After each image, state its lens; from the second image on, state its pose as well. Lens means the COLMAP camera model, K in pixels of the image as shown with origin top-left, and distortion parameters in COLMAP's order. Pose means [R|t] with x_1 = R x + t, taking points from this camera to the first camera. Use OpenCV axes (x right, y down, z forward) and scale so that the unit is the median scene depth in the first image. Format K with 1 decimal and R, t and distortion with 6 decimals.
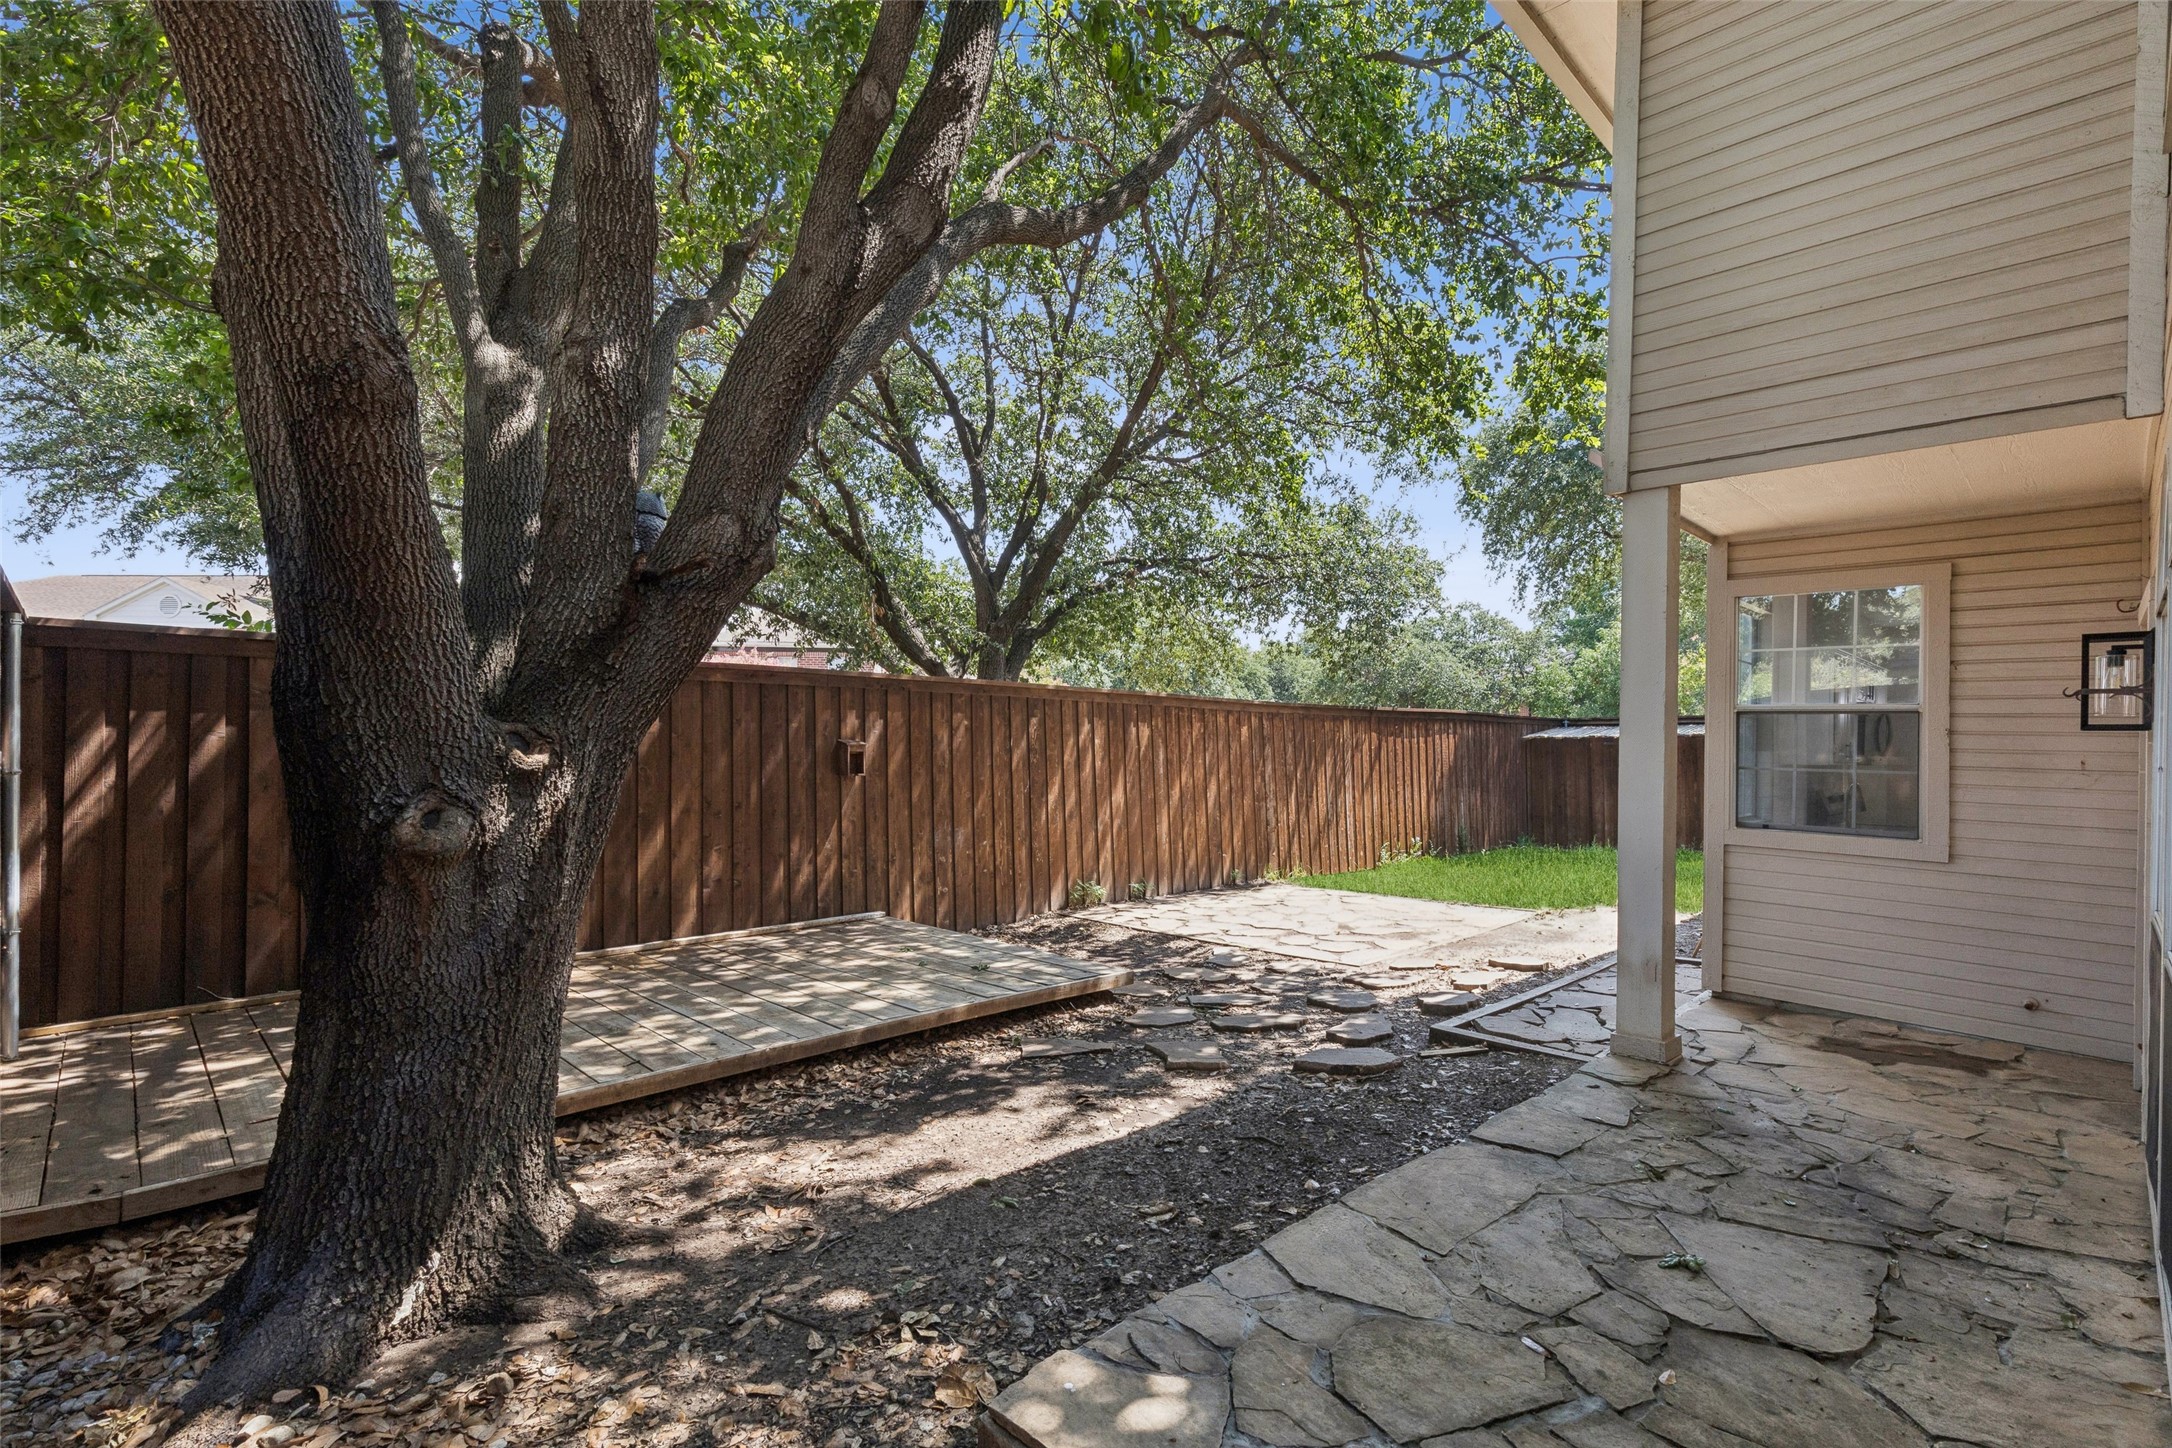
lens RADIAL K [[985.7, 0, 1093.8], [0, 985.7, 730.6], [0, 0, 1]] dist [0.012637, -0.001830]
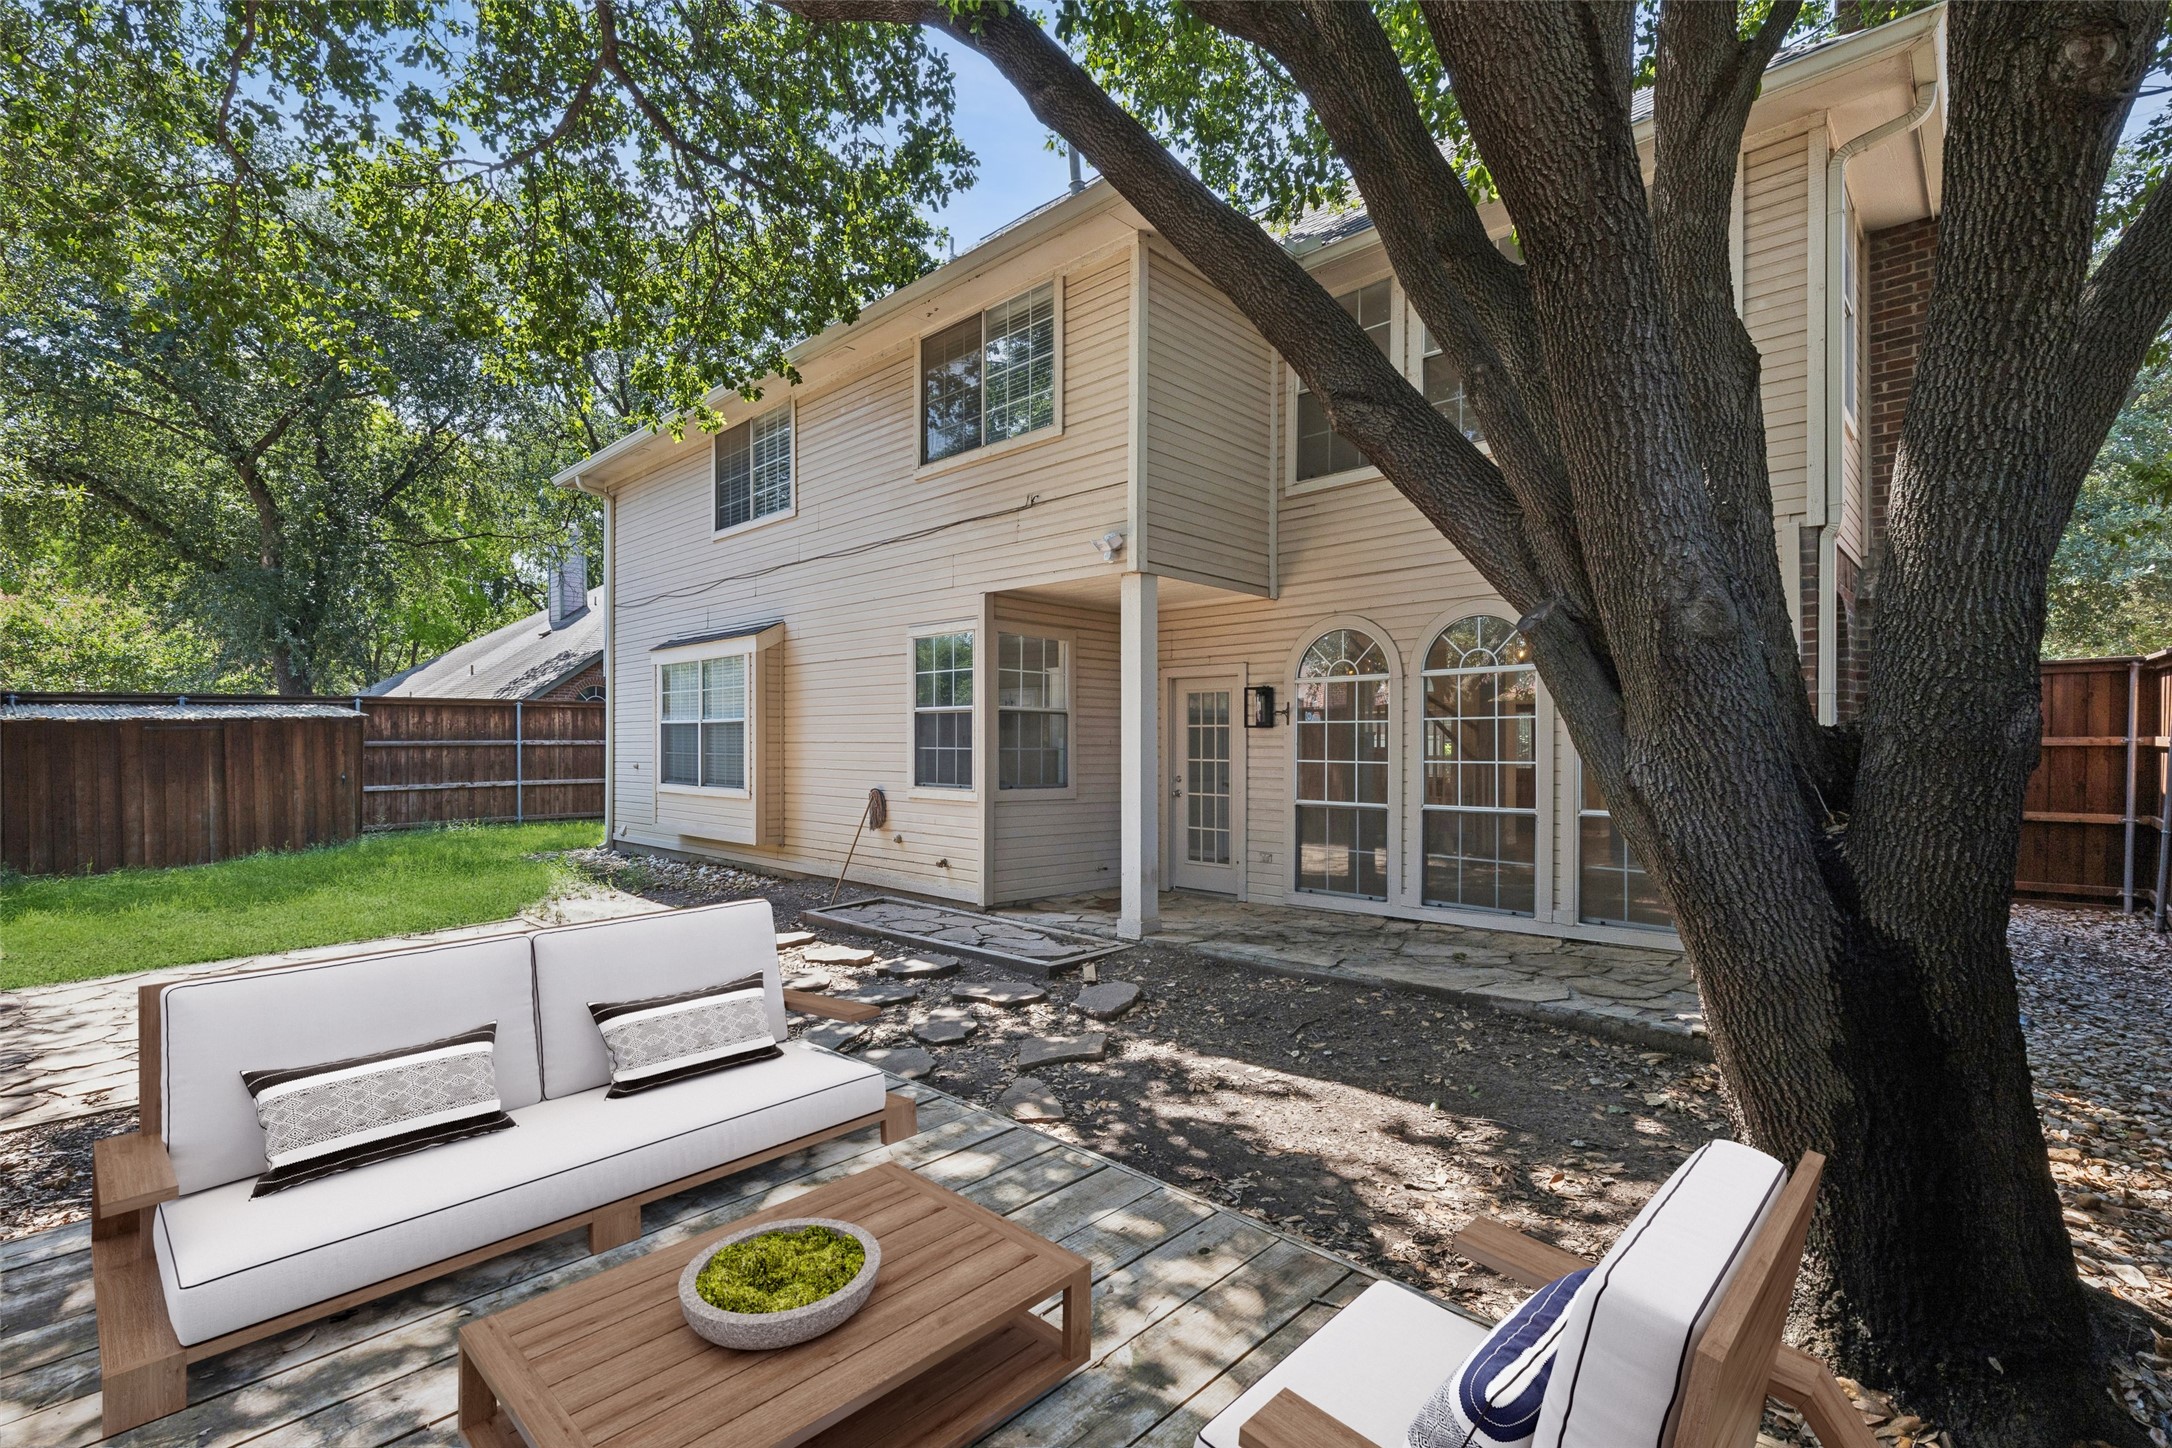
lens RADIAL K [[985.7, 0, 1102.1], [0, 985.7, 725.8], [0, 0, 1]] dist [0.012637, -0.001830]
pose [[-0.025492, 0.002357, 0.999672, -0.991947], [-0.015988, 0.999868, -0.002765, 0.006205], [-0.999547, -0.016053, -0.025451, 1.095781]]
